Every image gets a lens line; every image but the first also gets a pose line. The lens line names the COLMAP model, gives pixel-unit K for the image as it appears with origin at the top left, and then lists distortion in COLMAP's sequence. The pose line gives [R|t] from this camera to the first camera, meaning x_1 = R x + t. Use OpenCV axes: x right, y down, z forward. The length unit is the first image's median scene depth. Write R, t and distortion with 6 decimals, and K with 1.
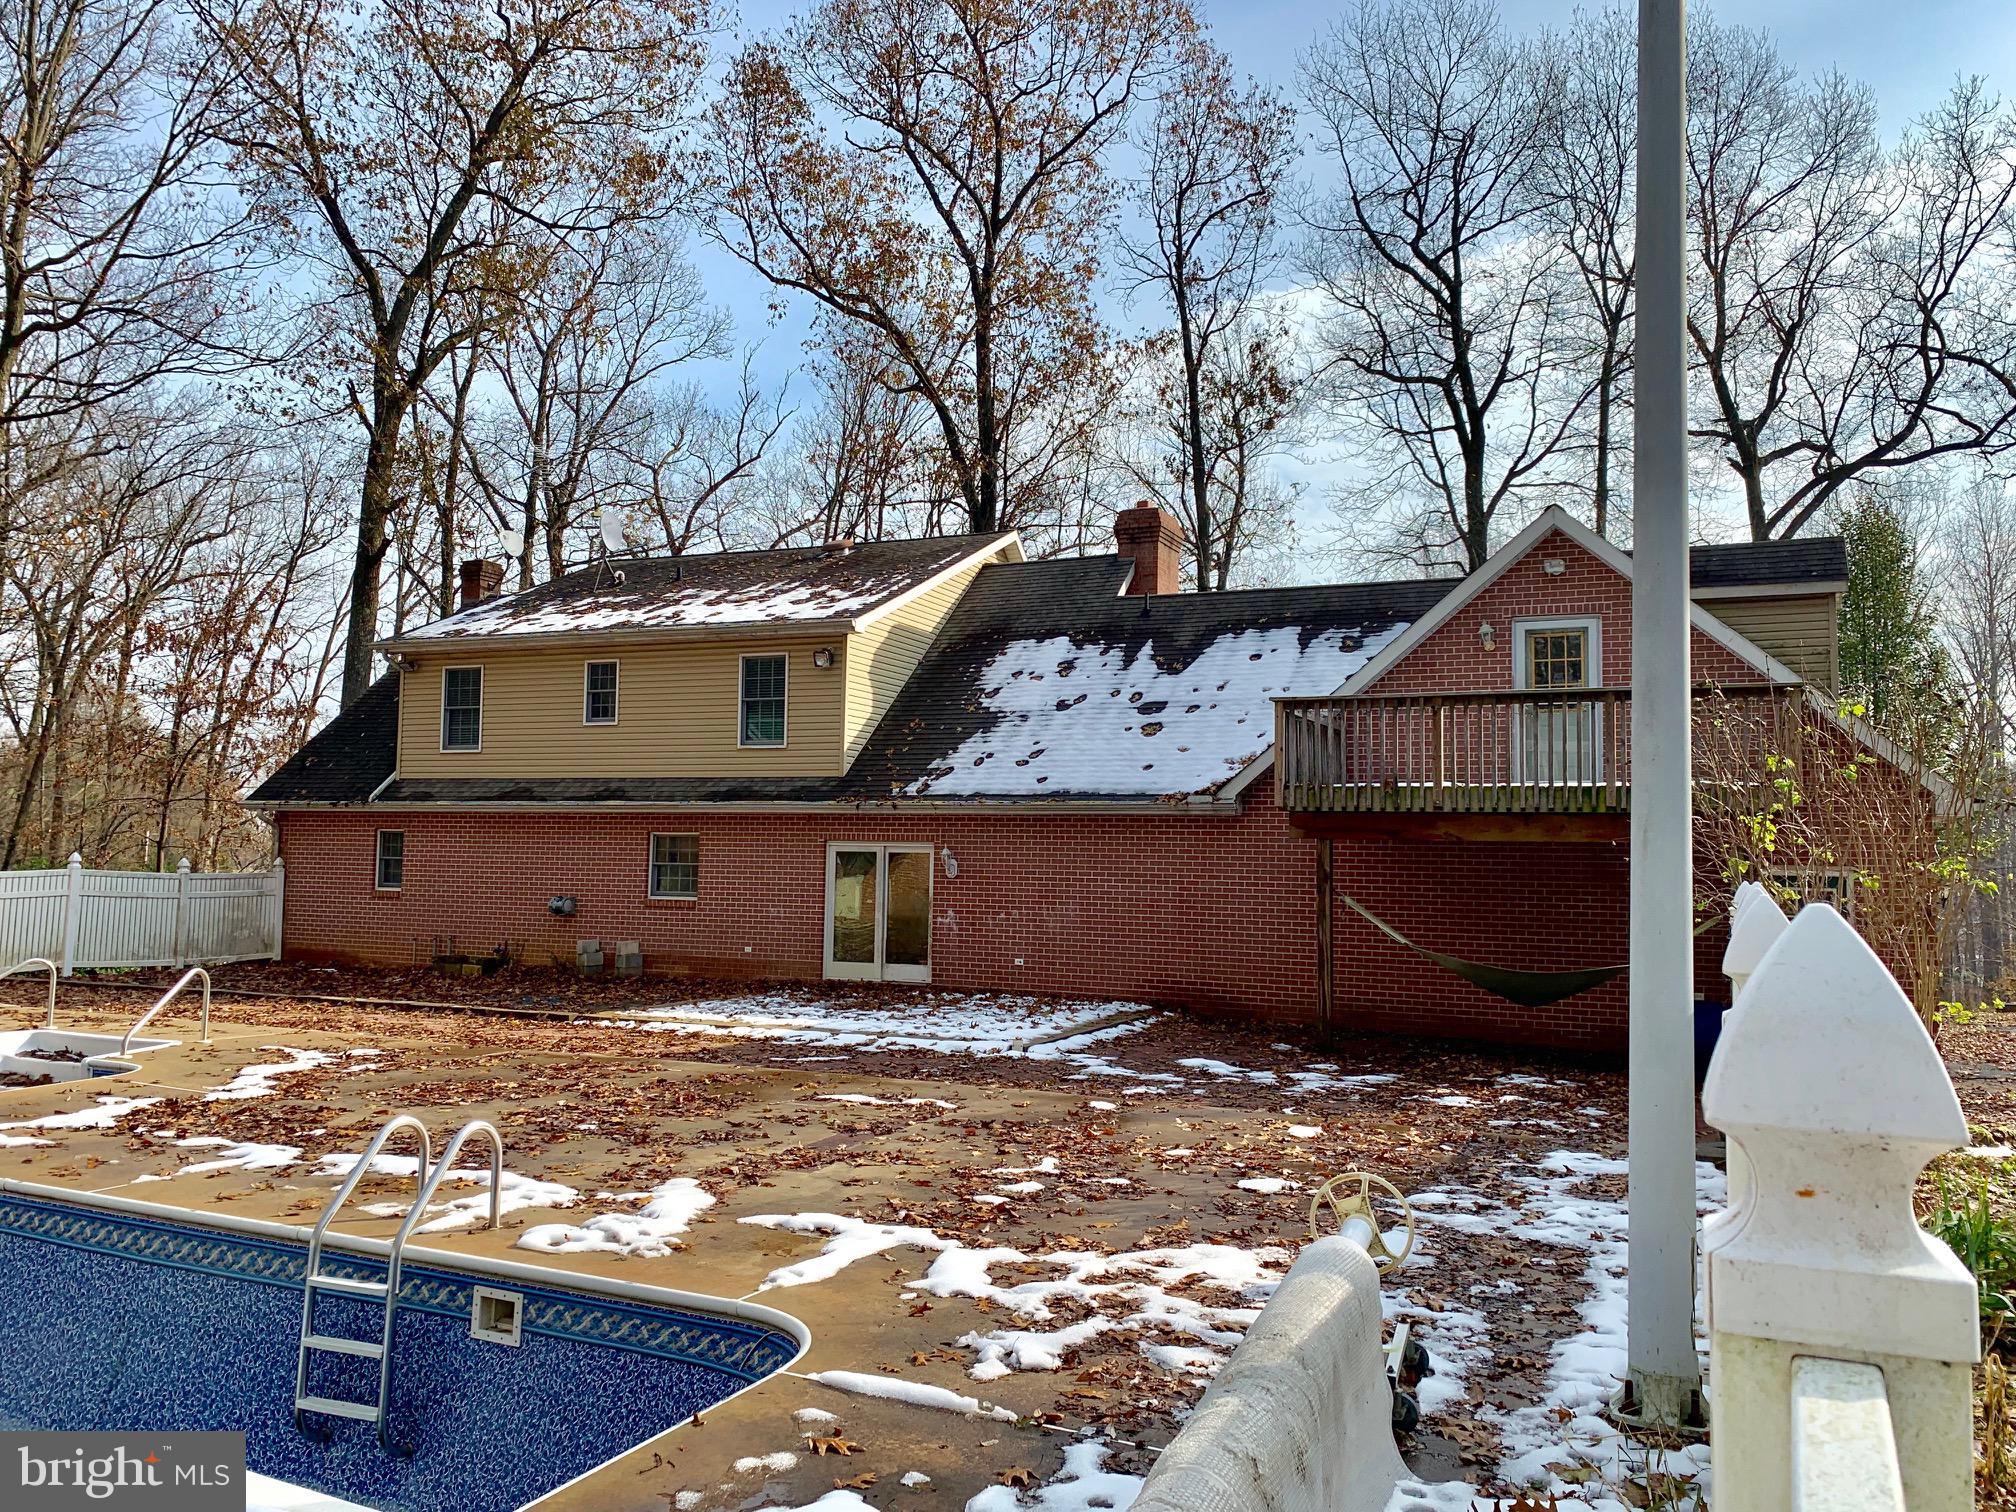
lens RADIAL K [[1565.1, 0, 1007.9], [0, 1565.1, 755.5], [0, 0, 1]] dist [0.041125, -0.007829]
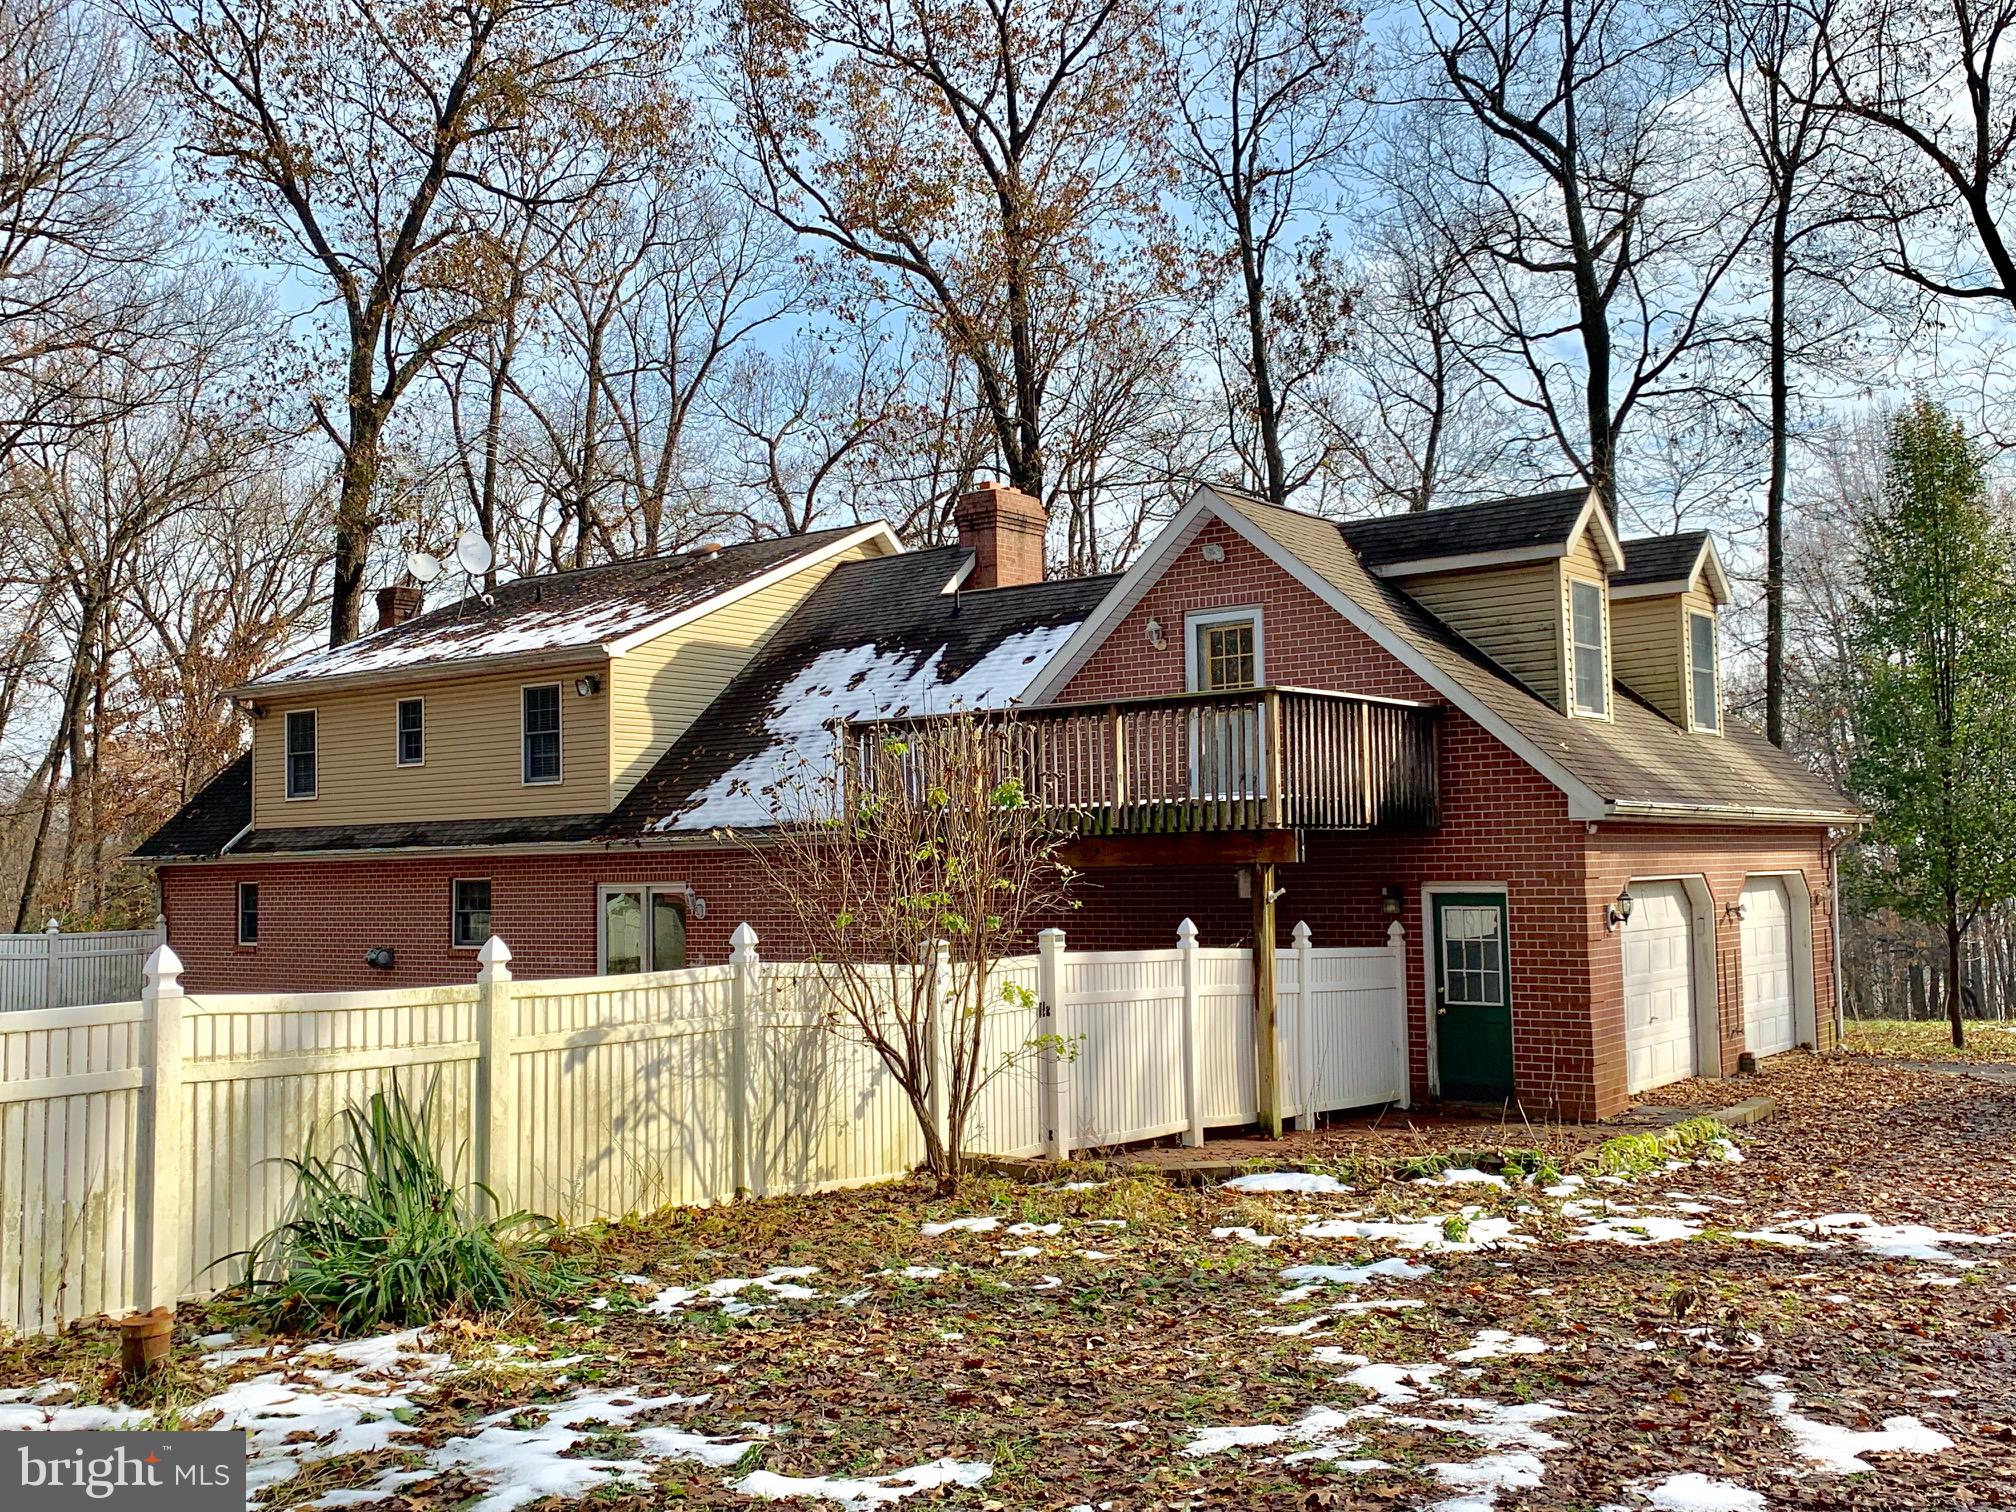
lens RADIAL K [[1967.2, 0, 1008.8], [0, 1967.2, 755.8], [0, 0, 1]] dist [0.075259, 0.000000]
pose [[0.971896, -0.047180, -0.230635, 0.366630], [0.048547, 0.998821, 0.000254, -0.008525], [0.230351, -0.011443, 0.973040, -0.080220]]
